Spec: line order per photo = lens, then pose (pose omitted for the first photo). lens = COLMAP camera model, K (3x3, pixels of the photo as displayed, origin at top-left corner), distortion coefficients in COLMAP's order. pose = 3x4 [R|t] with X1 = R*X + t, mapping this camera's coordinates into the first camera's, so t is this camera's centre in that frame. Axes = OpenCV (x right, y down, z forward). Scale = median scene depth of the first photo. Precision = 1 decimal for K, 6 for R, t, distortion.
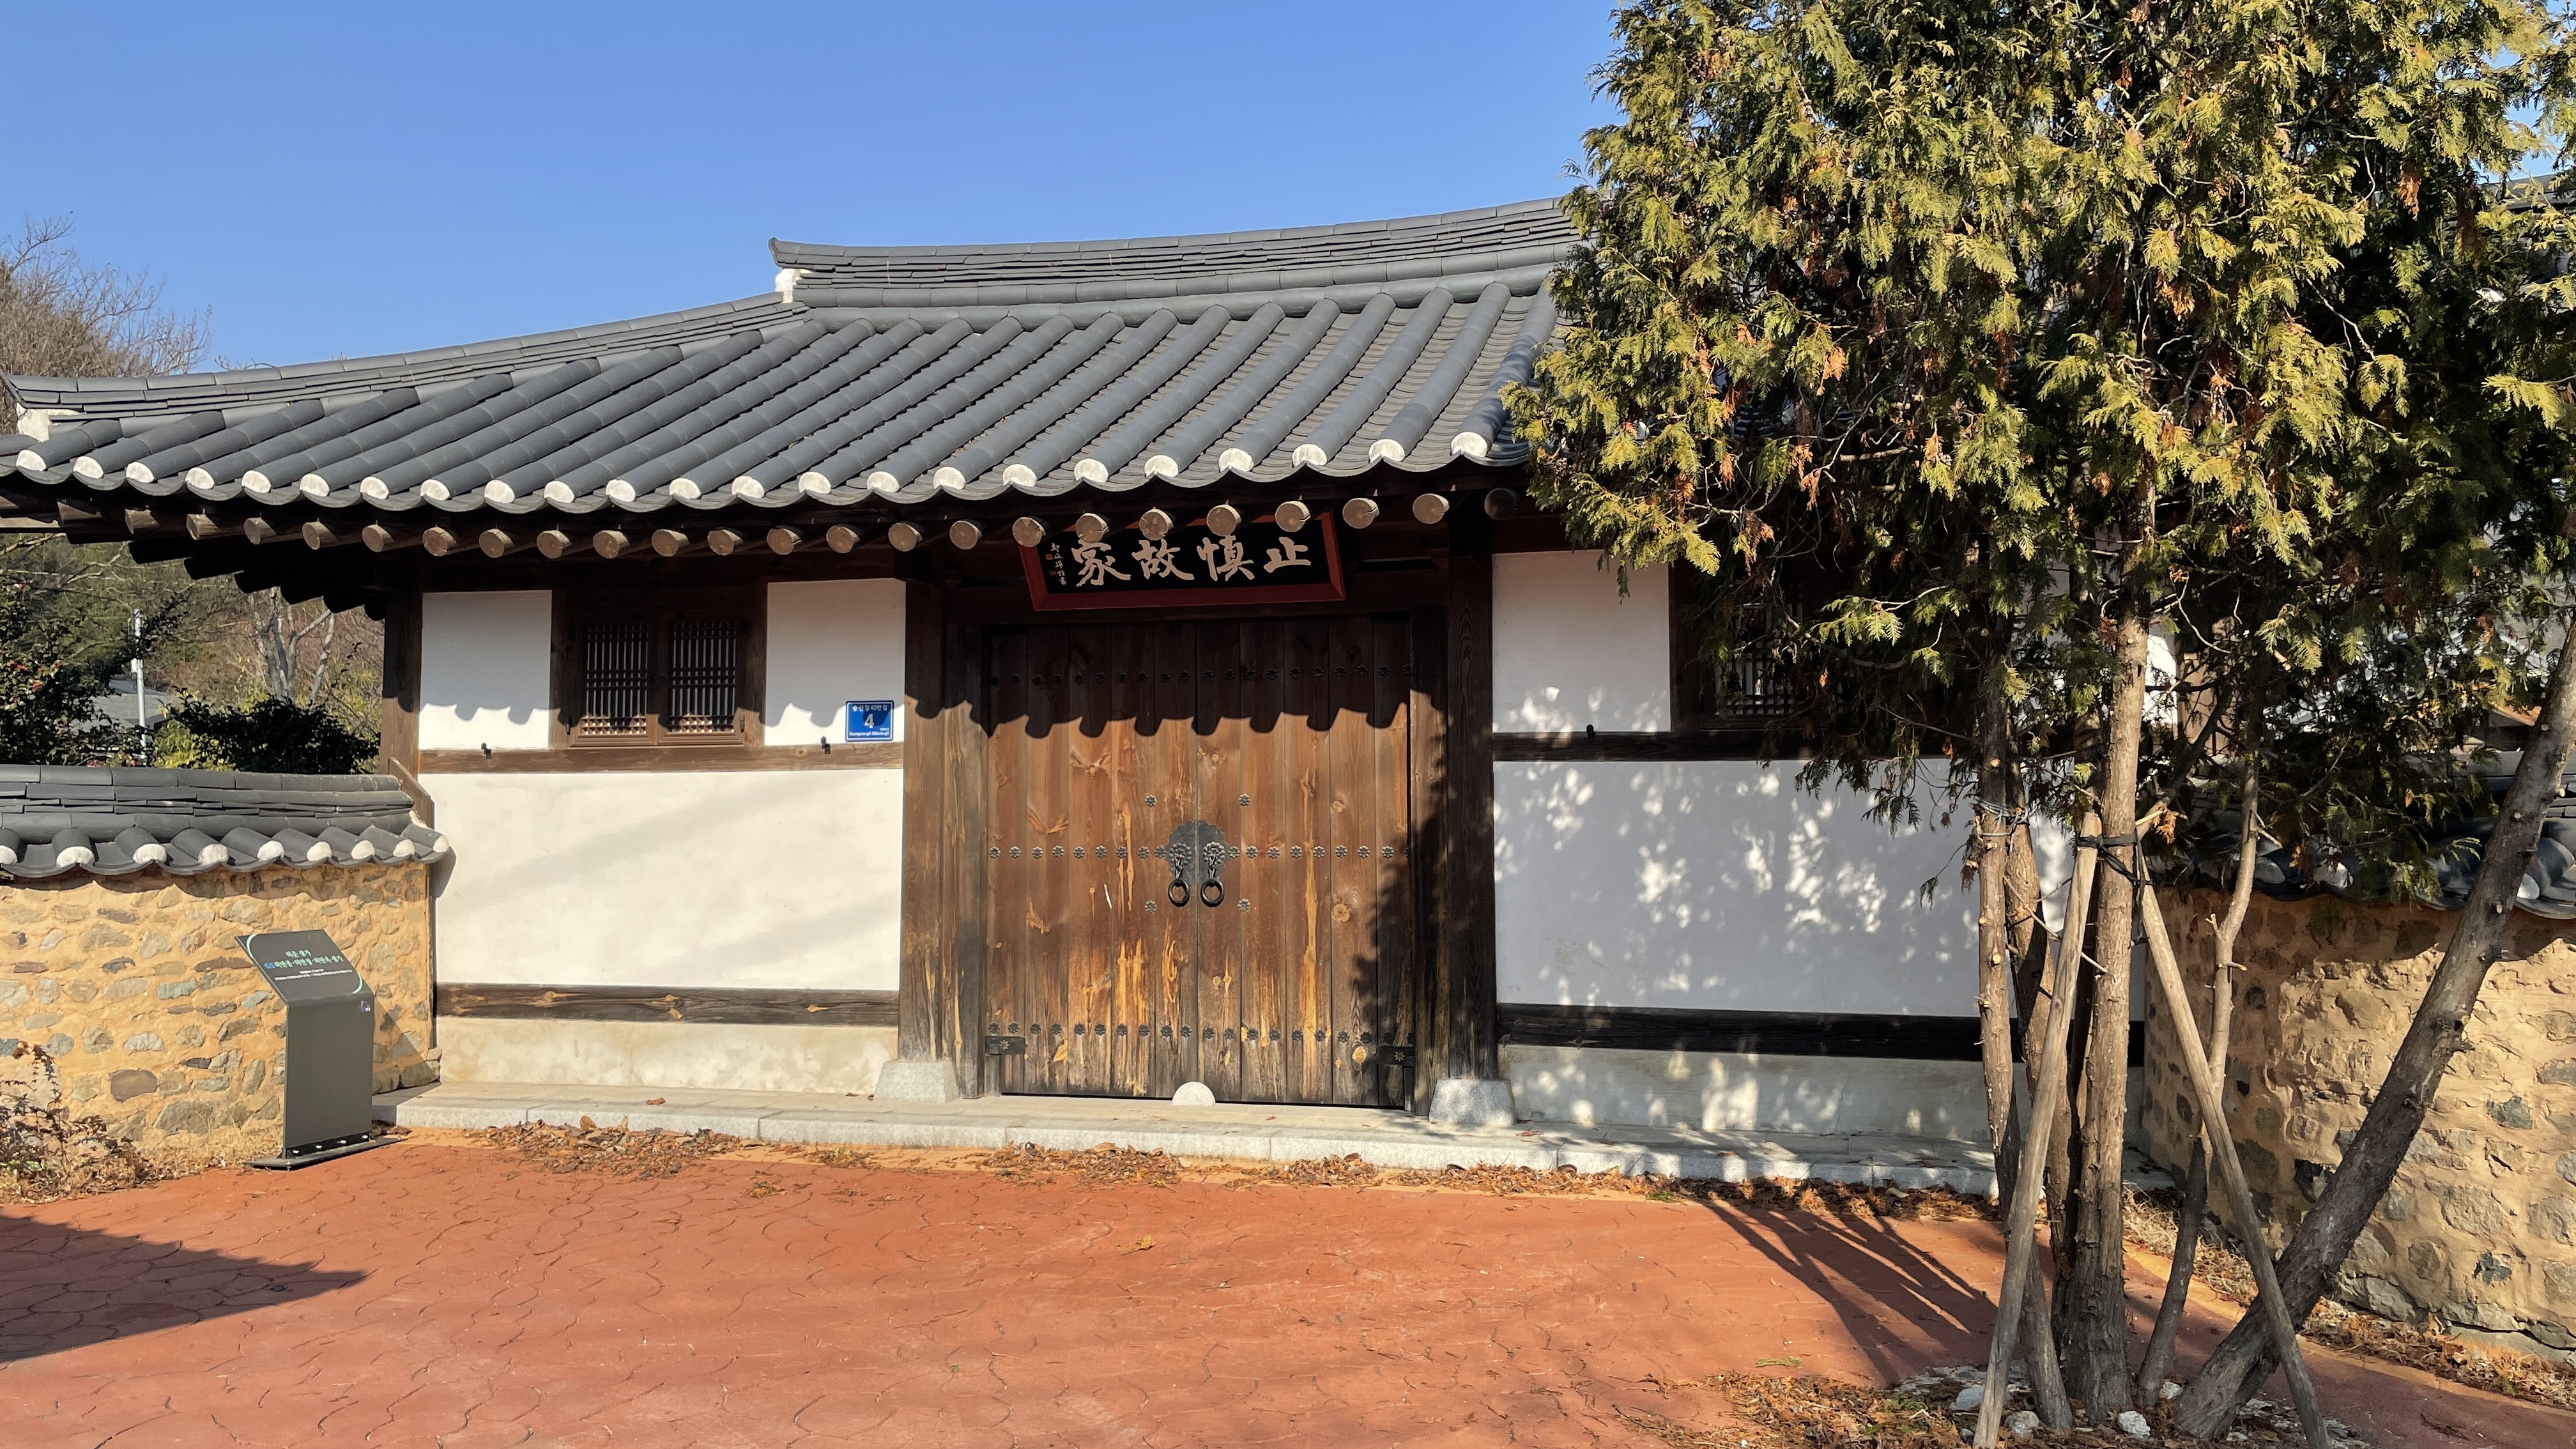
lens RADIAL K [[2074.8, 0, 1284.2], [0, 2074.8, 725.4], [0, 0, 1]] dist [0.049149, -0.012114]
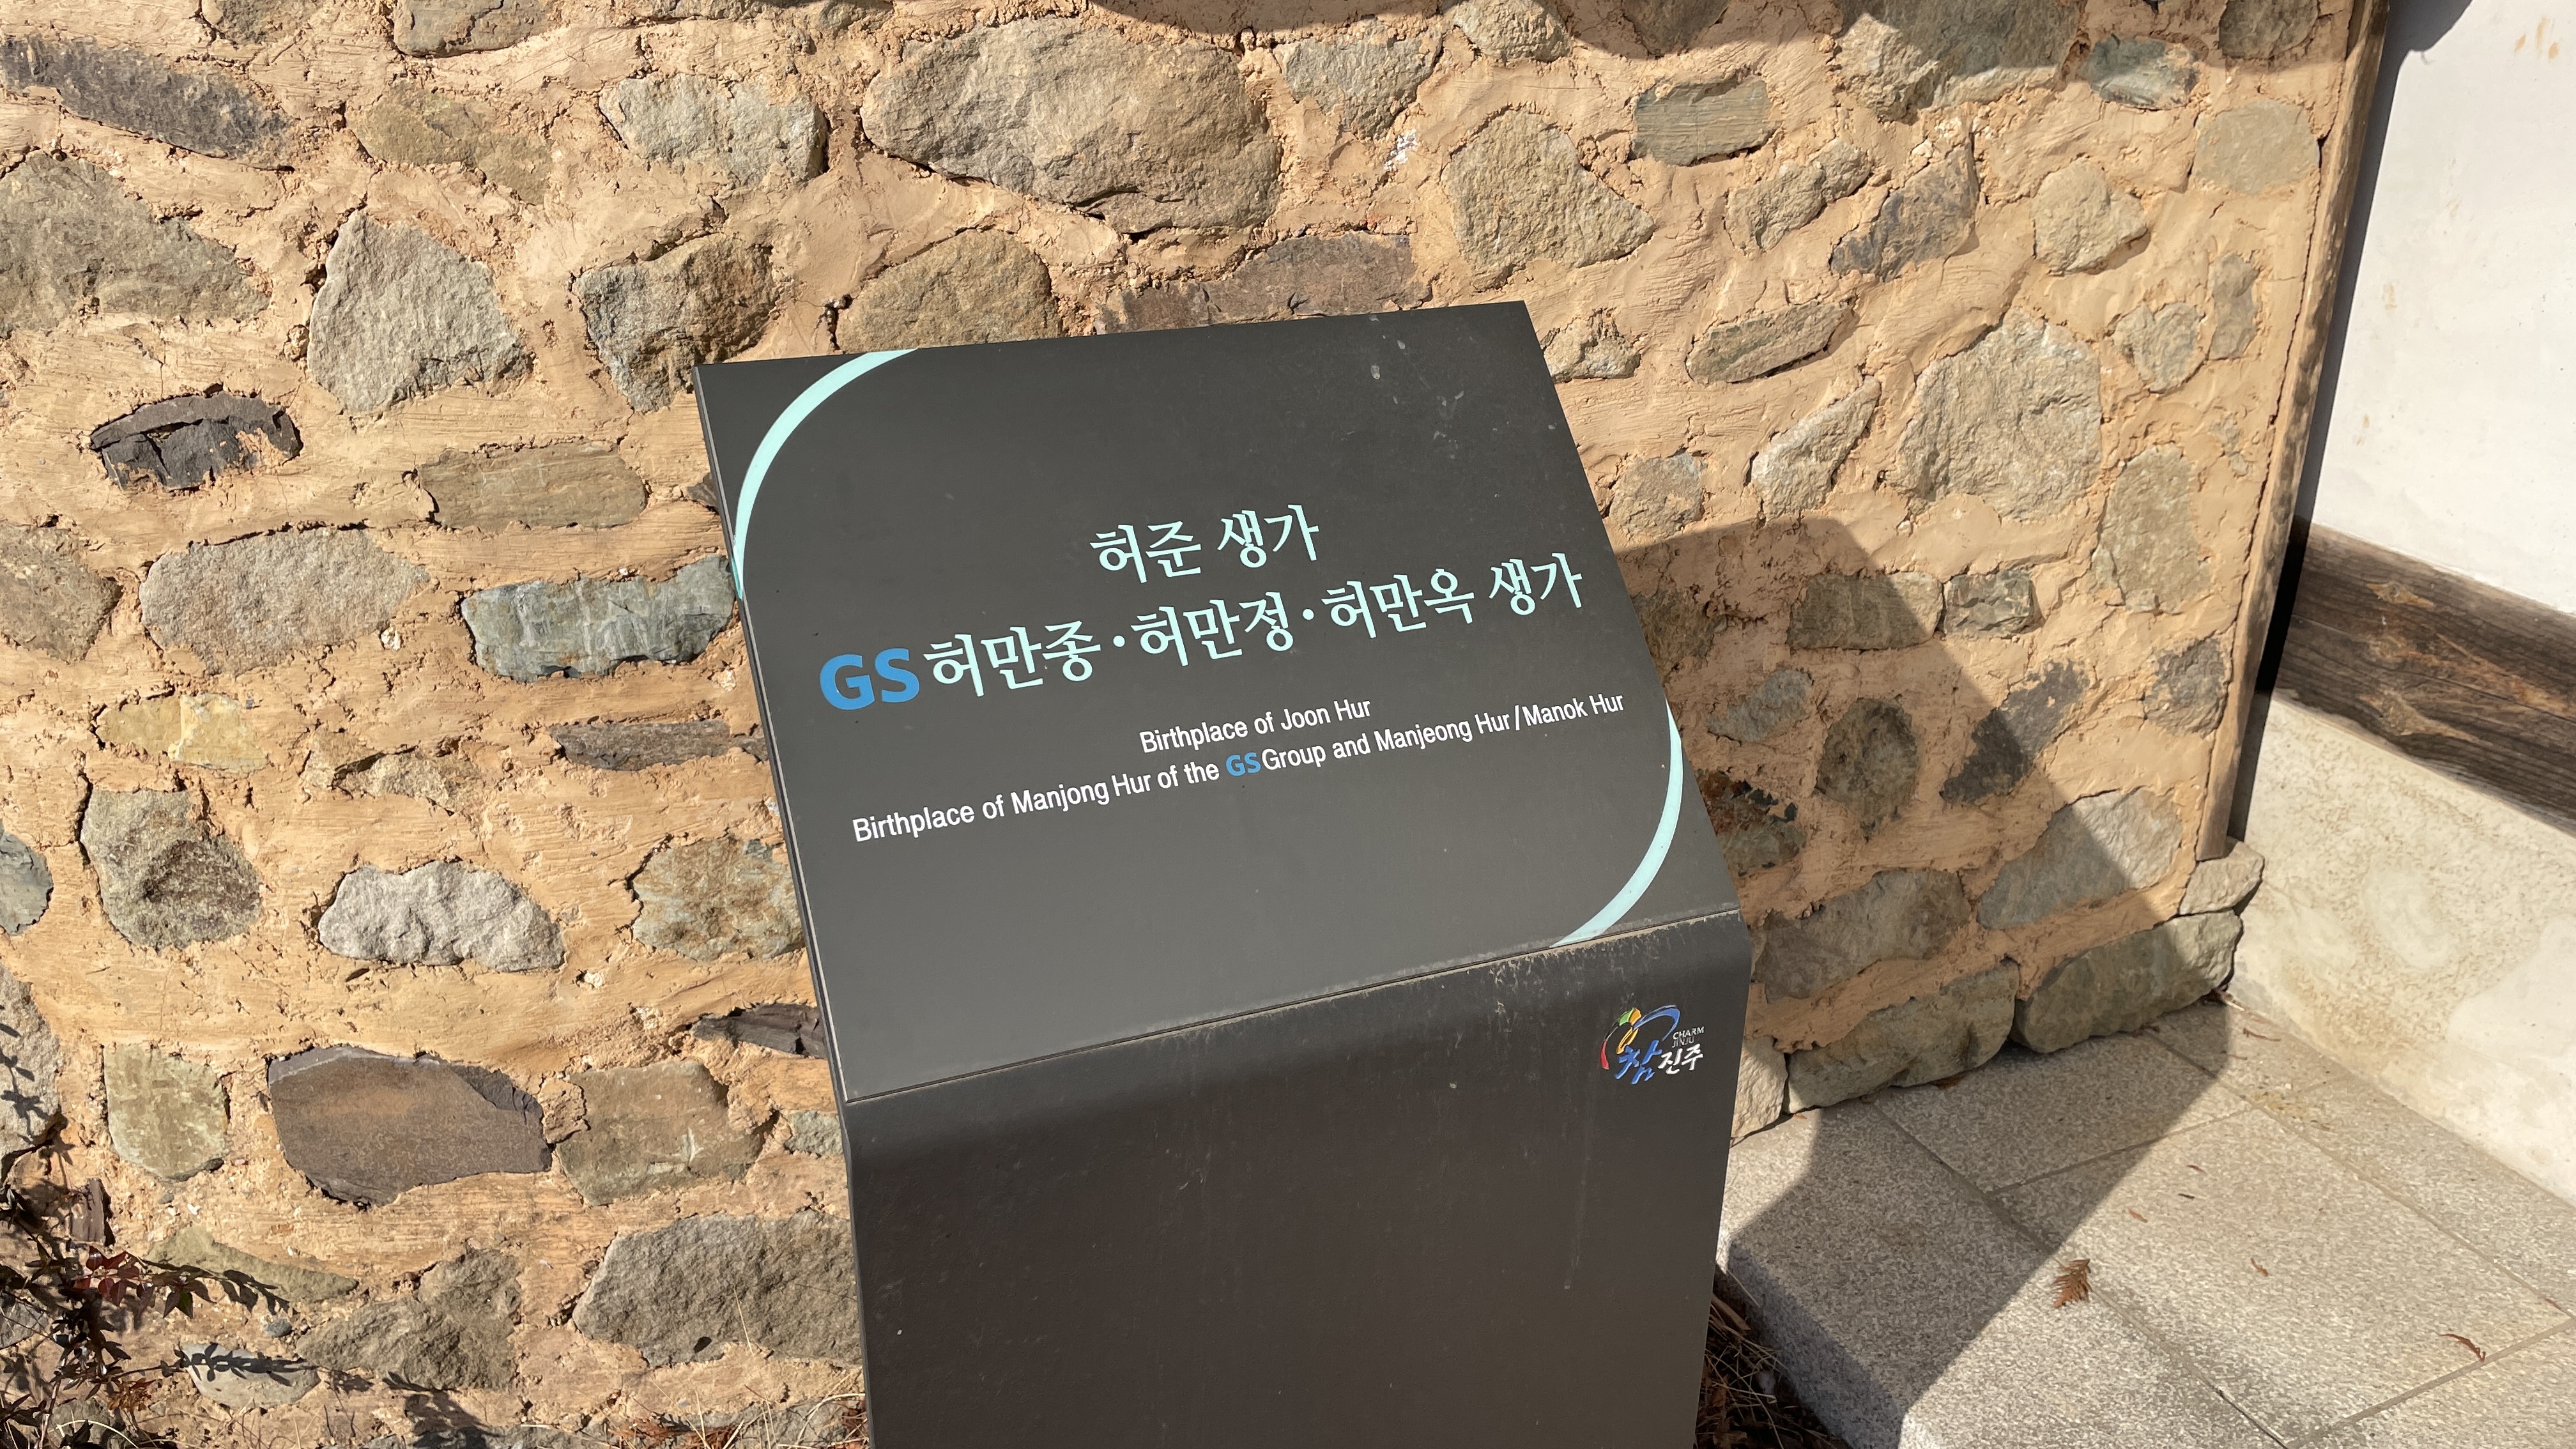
lens RADIAL K [[2074.8, 0, 1285.1], [0, 2074.8, 716.4], [0, 0, 1]] dist [0.049149, -0.012114]
pose [[0.672805, 0.311403, -0.671090, -0.387462], [0.006616, 0.904530, 0.426358, 0.067227], [0.739791, -0.291296, 0.606512, 0.939896]]
